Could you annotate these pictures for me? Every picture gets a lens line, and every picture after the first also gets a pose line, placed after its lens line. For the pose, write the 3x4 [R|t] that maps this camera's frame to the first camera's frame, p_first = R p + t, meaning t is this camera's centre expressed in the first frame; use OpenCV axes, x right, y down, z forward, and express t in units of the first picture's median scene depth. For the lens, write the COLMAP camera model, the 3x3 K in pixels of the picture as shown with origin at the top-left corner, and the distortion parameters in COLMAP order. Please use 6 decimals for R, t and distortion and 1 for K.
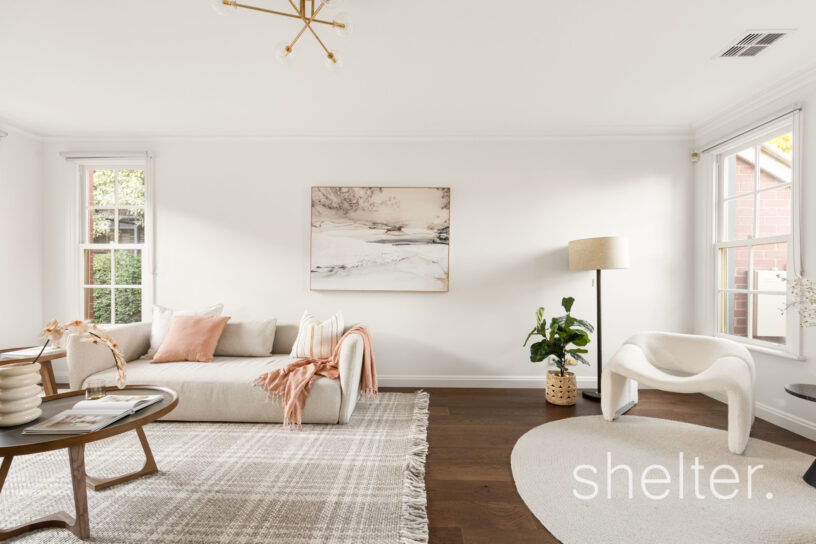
lens RADIAL K [[353.9, 0, 409.2], [0, 353.9, 279.8], [0, 0, 1]] dist [-0.000008, 0.000389]
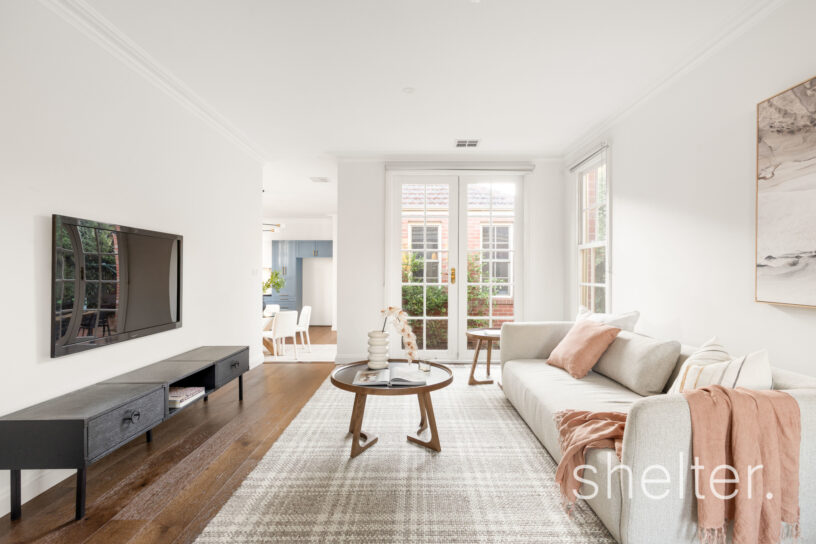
lens RADIAL K [[397.6, 0, 428.1], [0, 397.6, 272.2], [0, 0, 1]] dist [0.000397, 0.000184]
pose [[0.044144, -0.004358, -0.999016, 0.324418], [-0.004536, 0.999979, -0.004563, -0.010618], [0.999015, 0.004733, 0.044123, 0.546609]]
